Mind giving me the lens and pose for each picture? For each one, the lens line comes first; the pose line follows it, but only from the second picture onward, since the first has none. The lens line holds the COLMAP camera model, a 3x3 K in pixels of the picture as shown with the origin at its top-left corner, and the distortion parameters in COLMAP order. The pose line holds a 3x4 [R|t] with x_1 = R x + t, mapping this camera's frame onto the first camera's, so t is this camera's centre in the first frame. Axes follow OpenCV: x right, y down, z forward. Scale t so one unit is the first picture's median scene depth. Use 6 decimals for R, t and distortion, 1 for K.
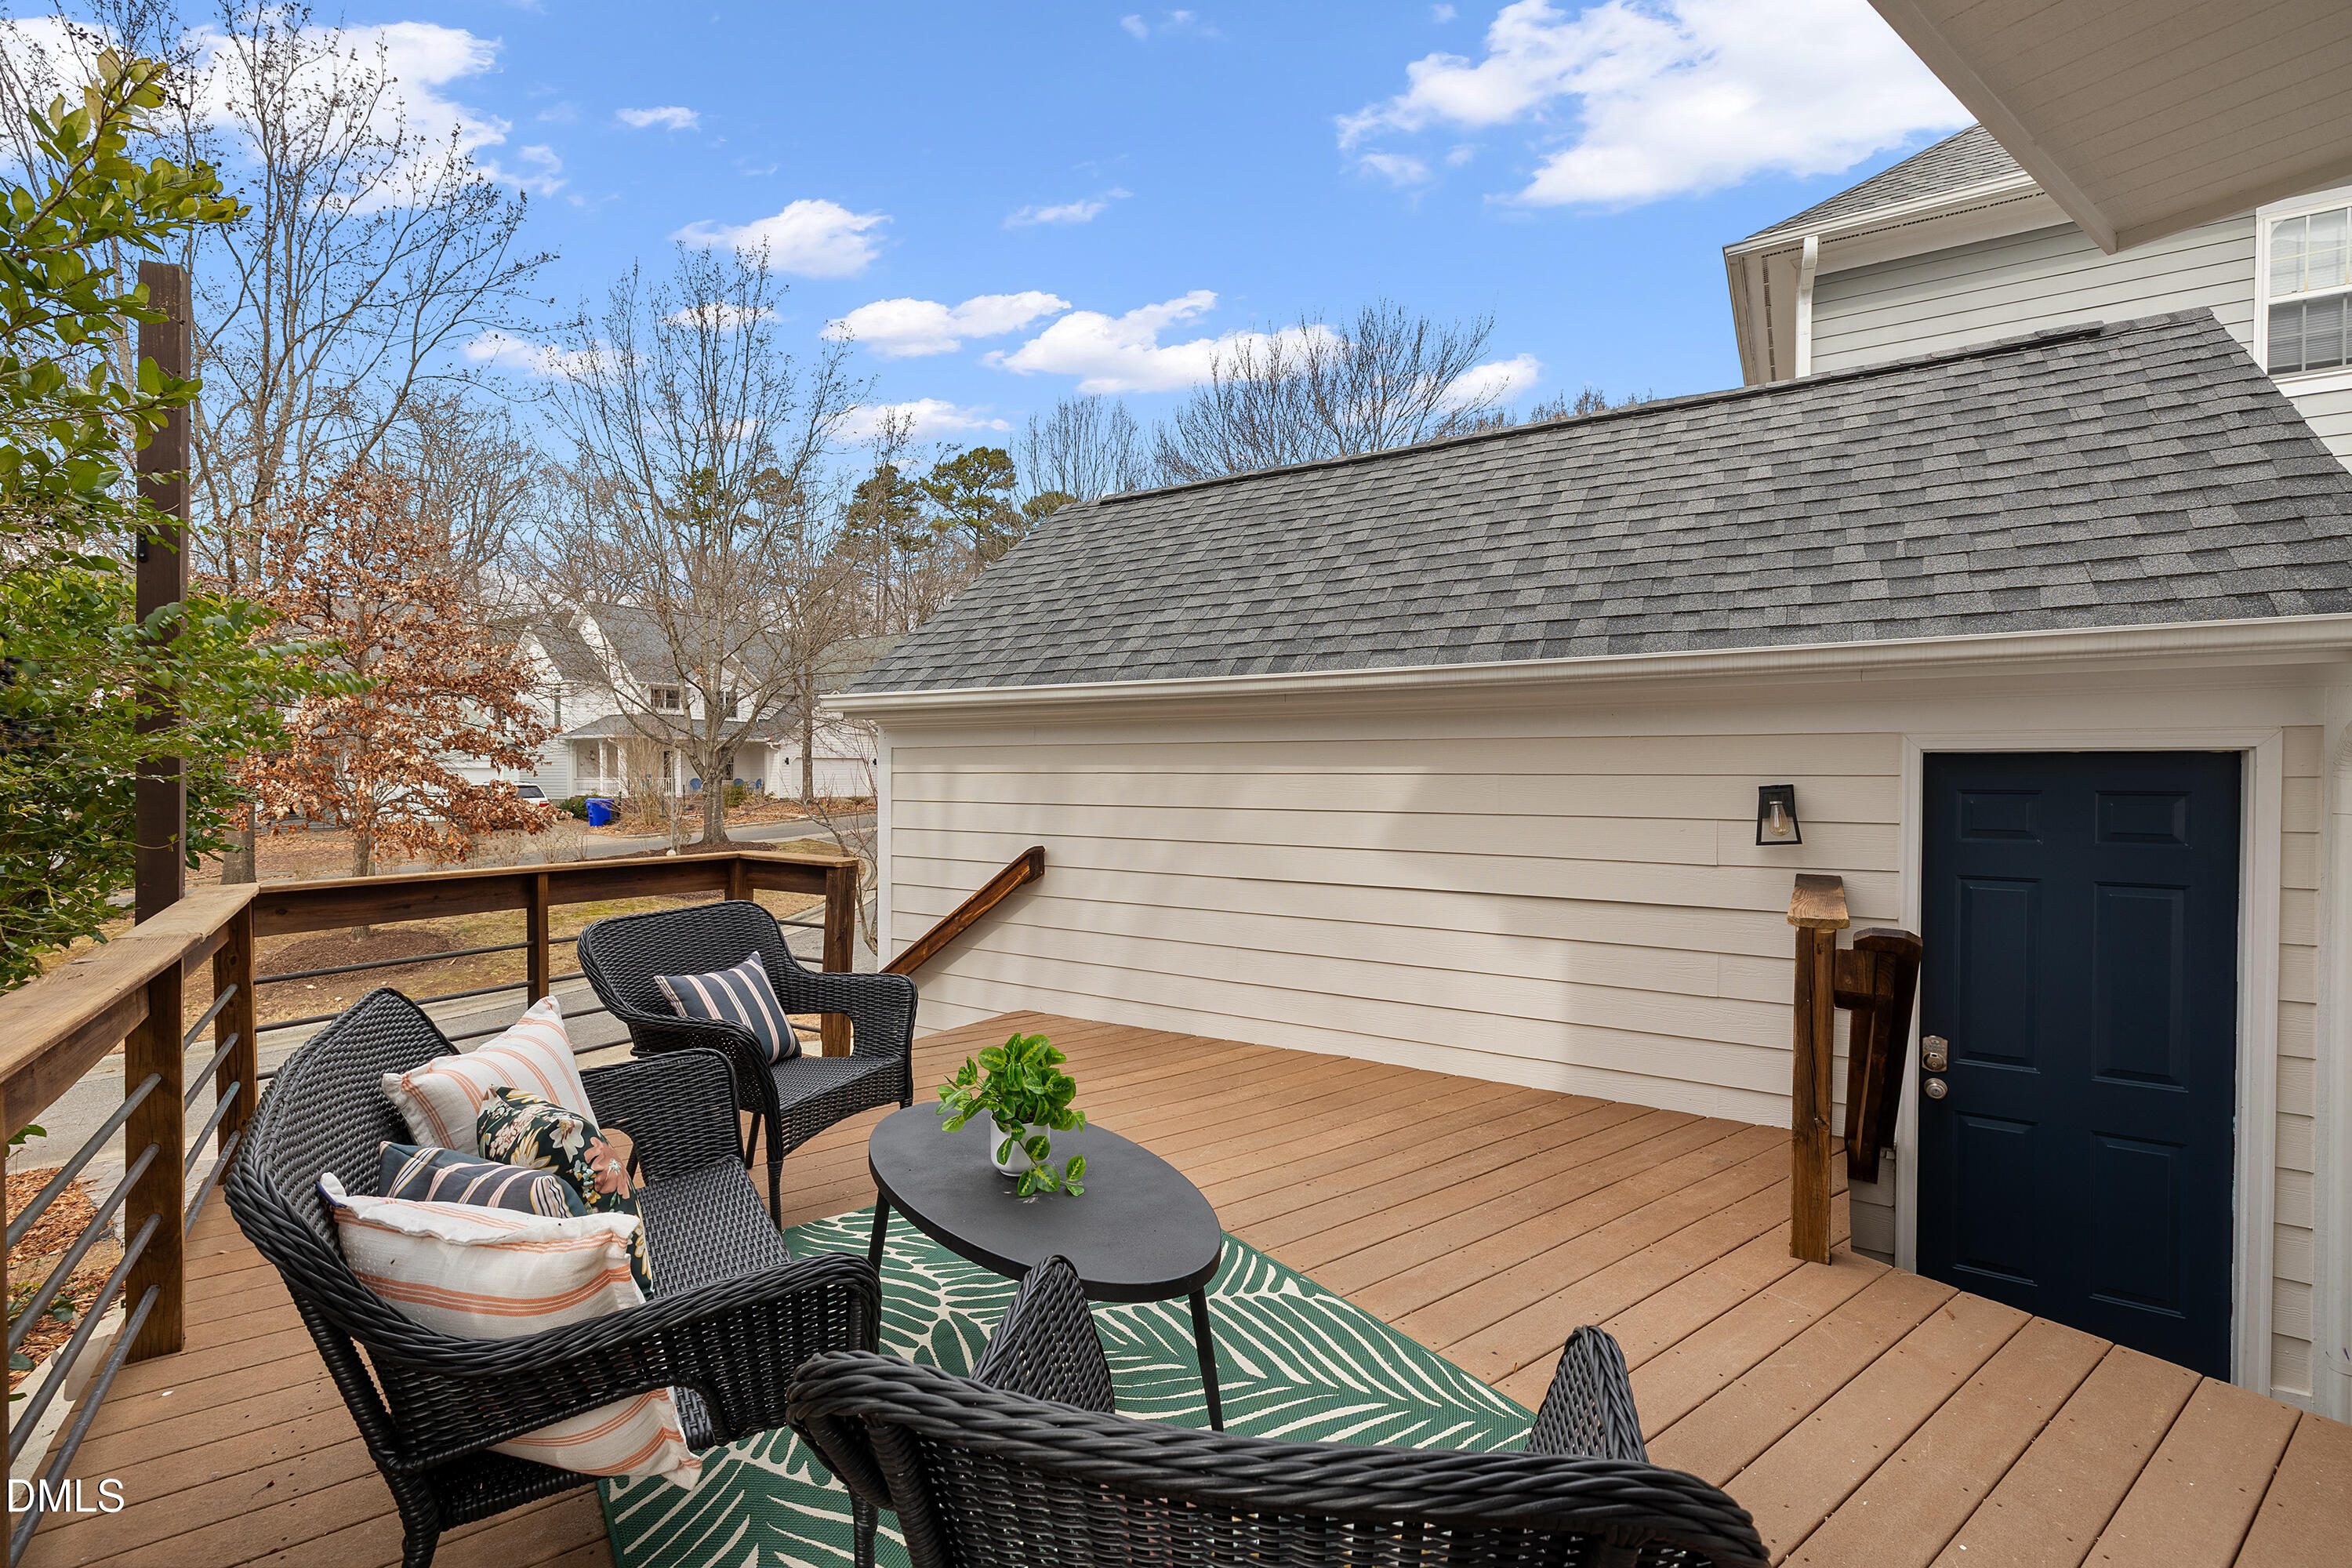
lens RADIAL K [[1018.2, 0, 1176.4], [0, 1018.2, 782.0], [0, 0, 1]] dist [-0.001376, -0.000144]
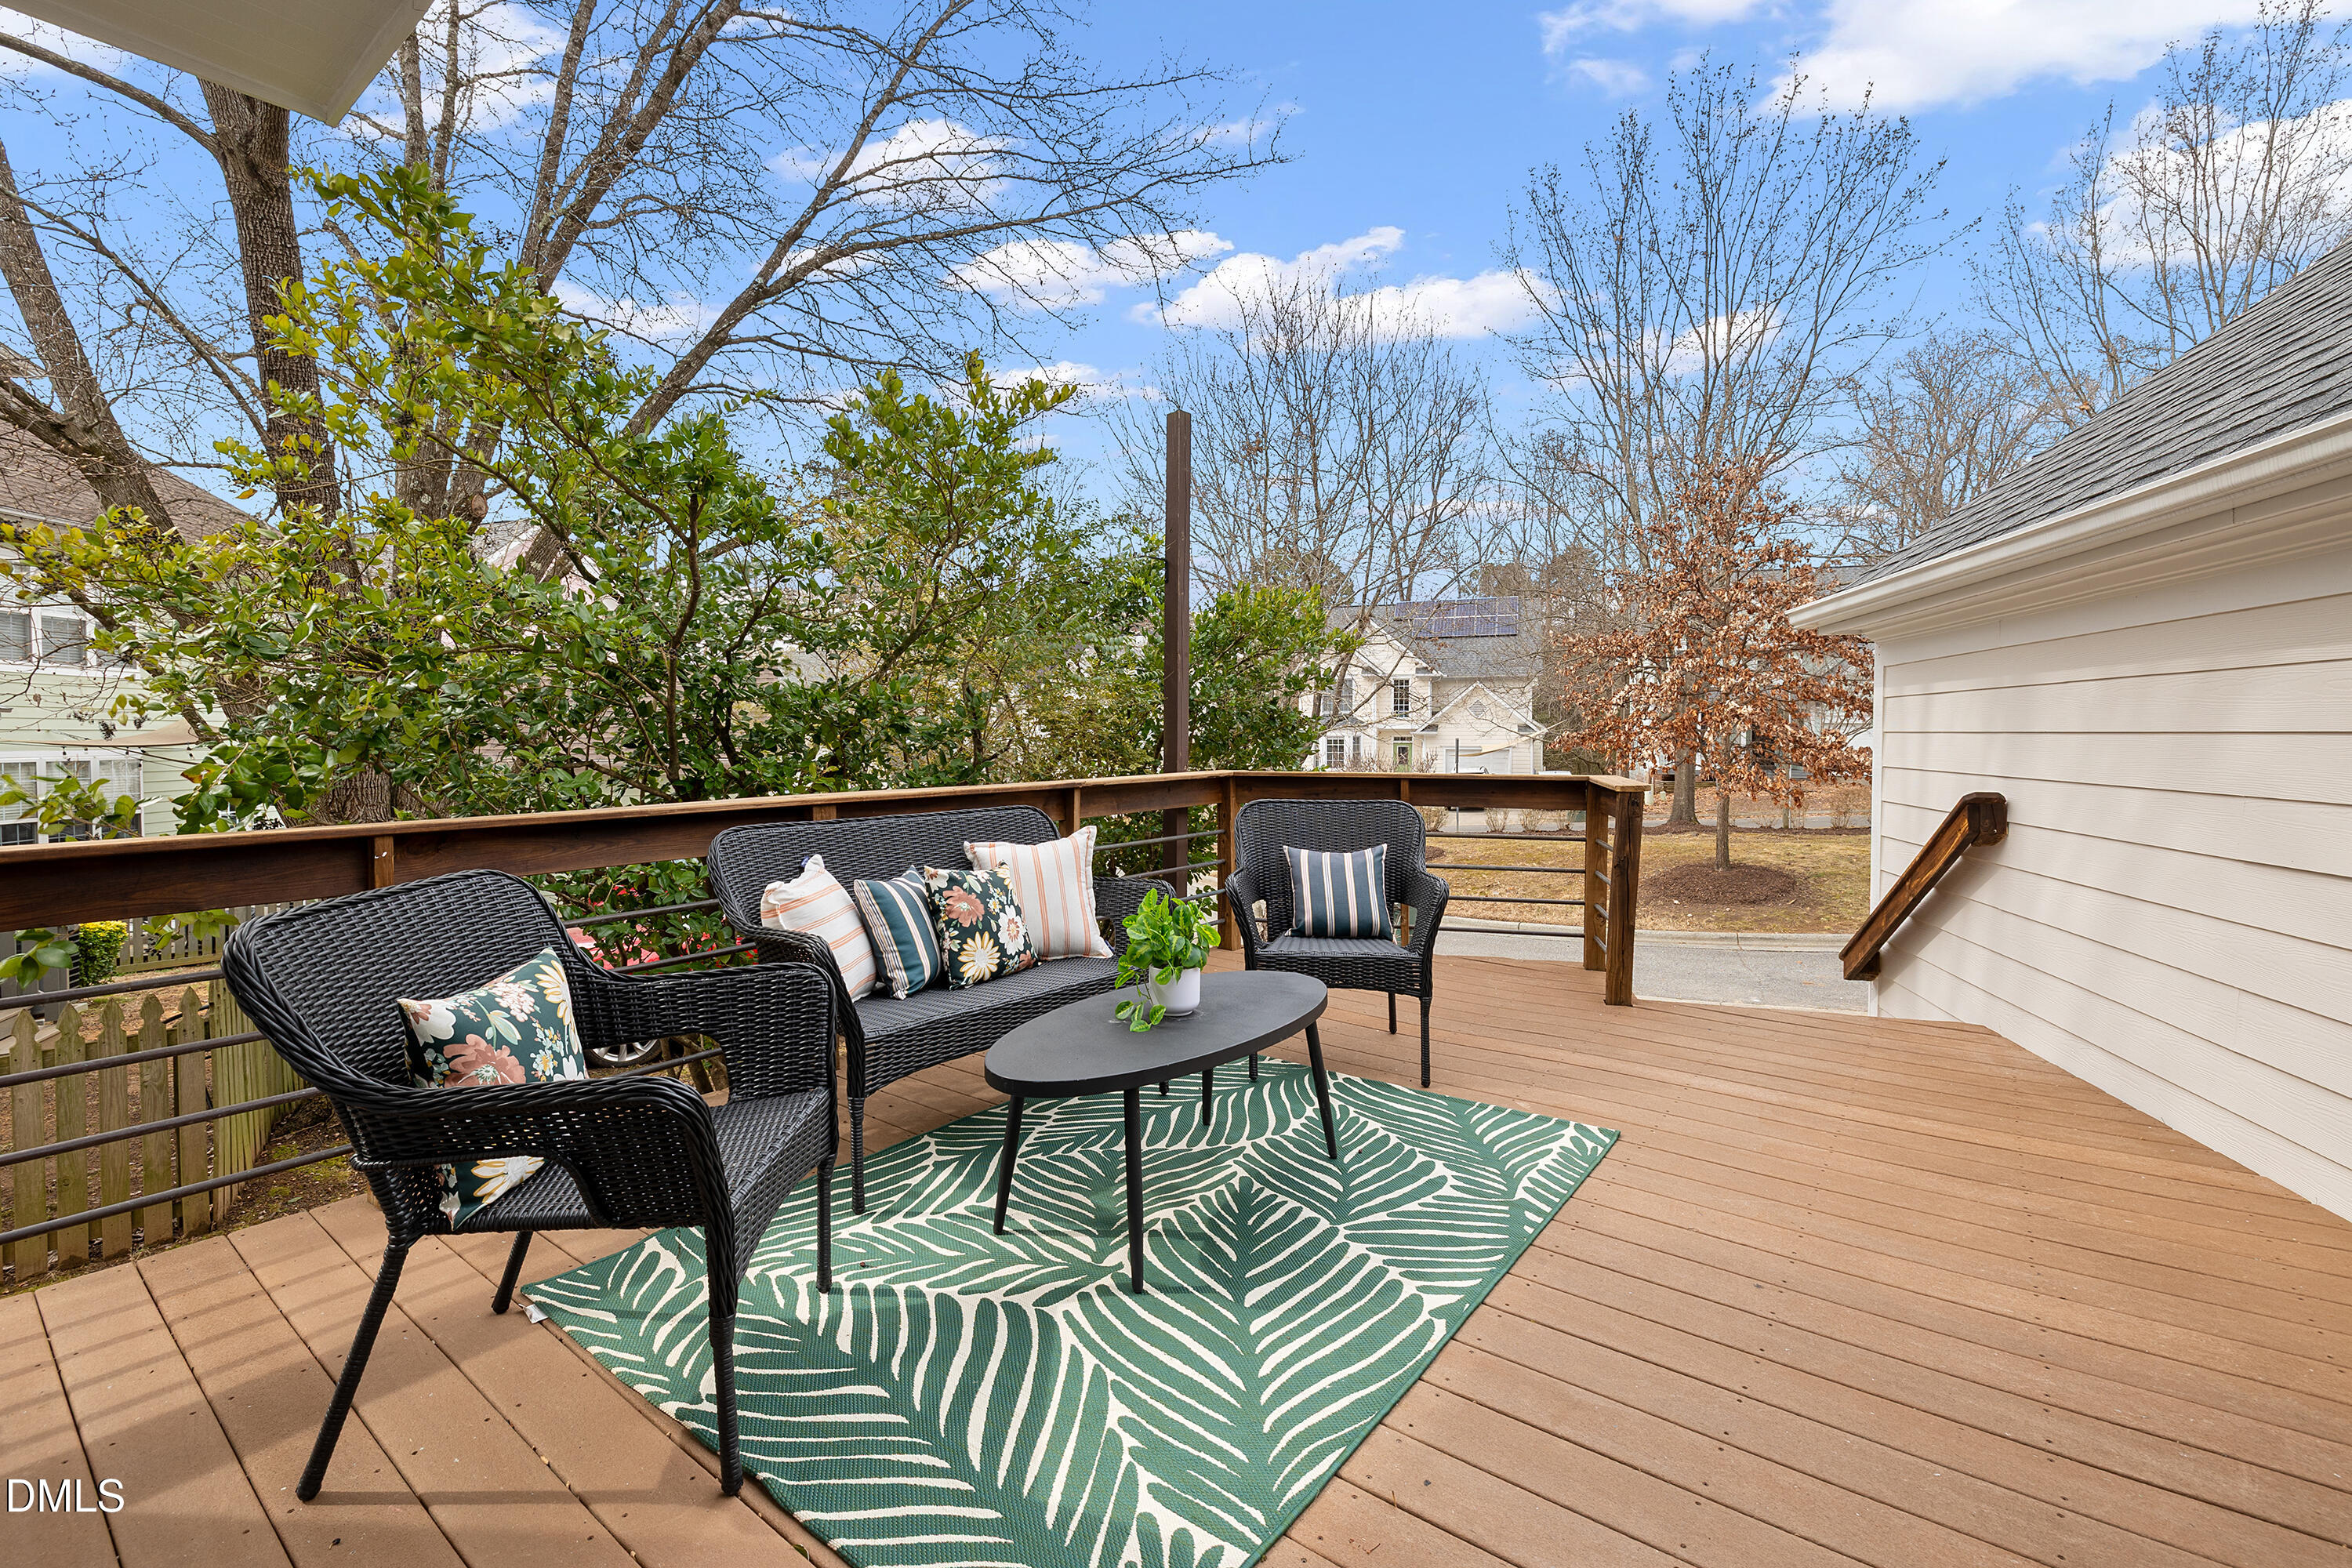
lens RADIAL K [[1018.2, 0, 1185.7], [0, 1018.2, 771.5], [0, 0, 1]] dist [-0.001376, -0.000144]
pose [[0.282757, 0.032843, -0.958629, 0.690679], [-0.006498, 0.999456, 0.032325, 0.054925], [0.959170, -0.002911, 0.282817, 0.511151]]
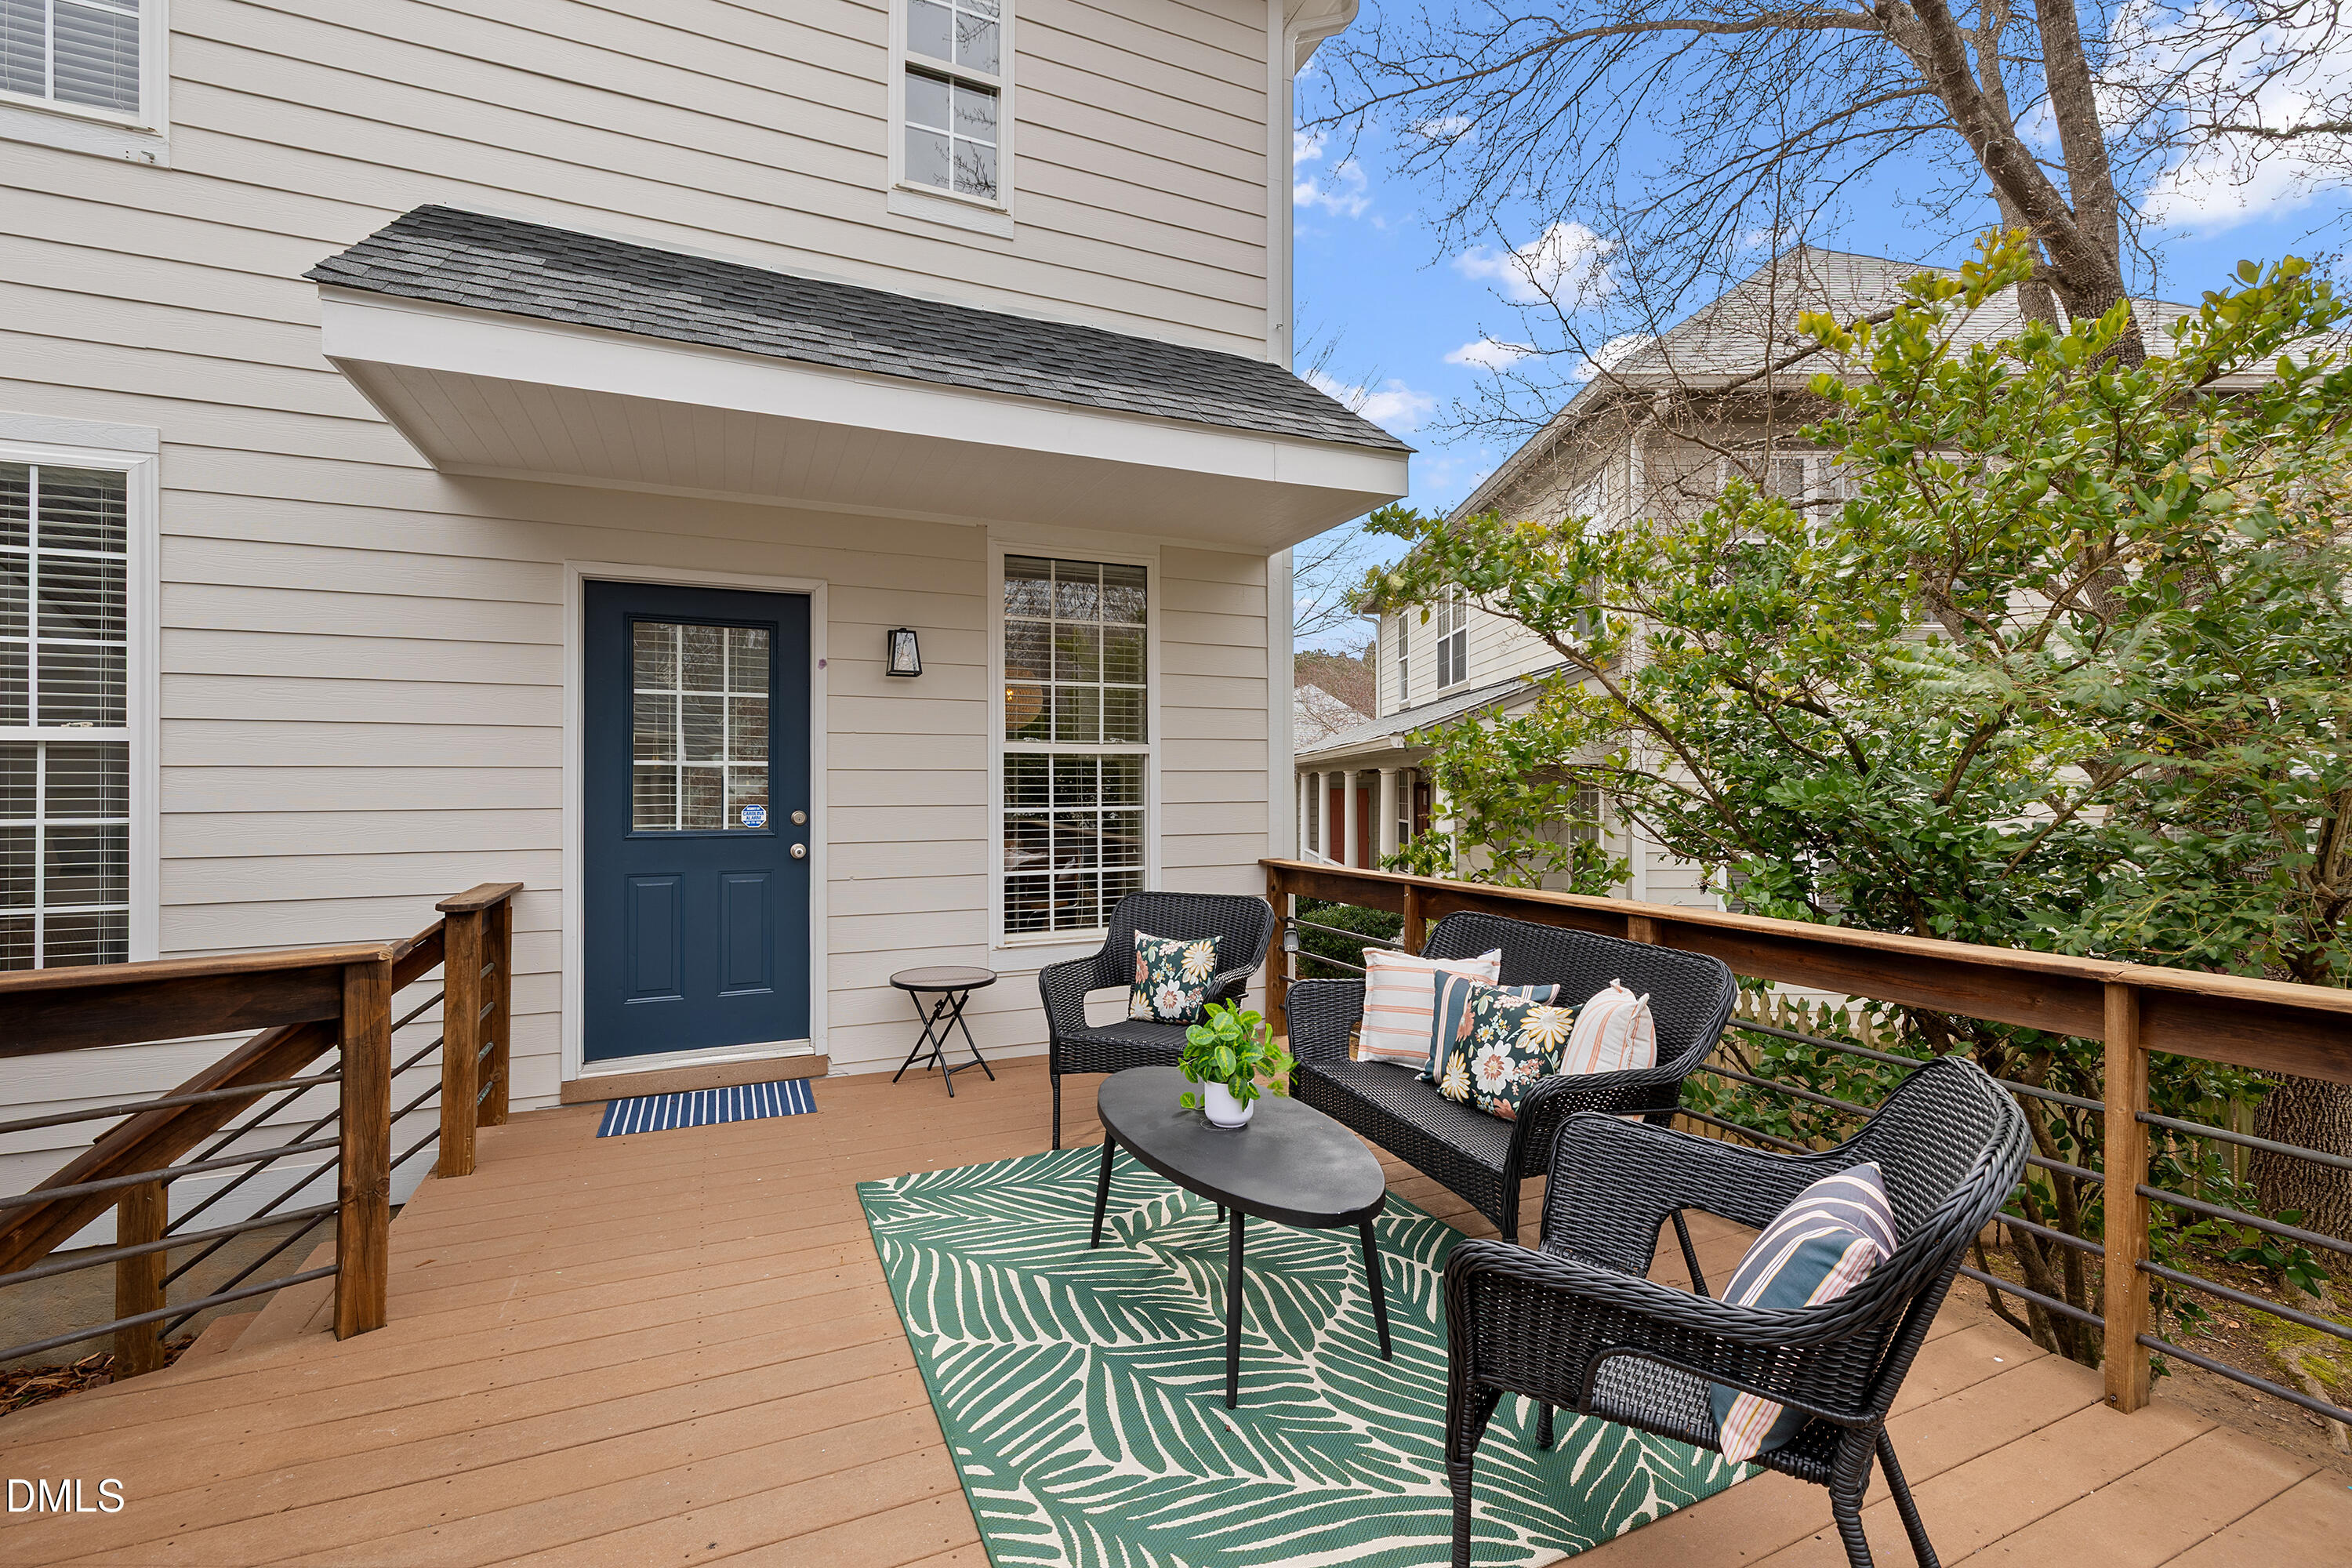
lens RADIAL K [[1018.2, 0, 1176.1], [0, 1018.2, 780.0], [0, 0, 1]] dist [-0.001376, -0.000144]
pose [[-0.980265, -0.000988, 0.197687, -0.243439], [0.000767, 0.999961, 0.008799, -0.025050], [-0.197688, 0.008777, -0.980226, 1.615463]]
